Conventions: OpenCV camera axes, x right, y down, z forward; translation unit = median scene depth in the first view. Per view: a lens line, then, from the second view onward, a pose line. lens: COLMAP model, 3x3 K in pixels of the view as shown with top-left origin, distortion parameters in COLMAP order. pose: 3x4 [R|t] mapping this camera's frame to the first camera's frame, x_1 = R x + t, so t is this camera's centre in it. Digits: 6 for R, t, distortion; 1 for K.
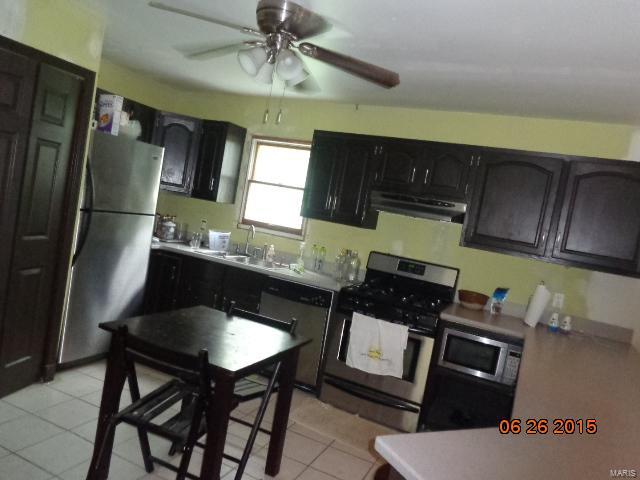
lens RADIAL K [[481.1, 0, 320.9], [0, 481.1, 239.9], [0, 0, 1]] dist [0.007969, -0.002448]
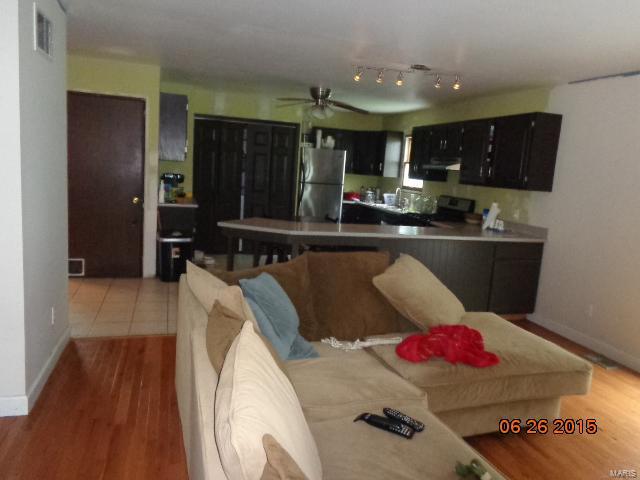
lens RADIAL K [[481.1, 0, 318.5], [0, 481.1, 240.5], [0, 0, 1]] dist [0.007969, -0.002448]
pose [[0.656324, -0.008601, -0.754430, 1.063485], [-0.002504, 0.999905, -0.013578, 0.200299], [0.754475, 0.010800, 0.656240, -0.384823]]
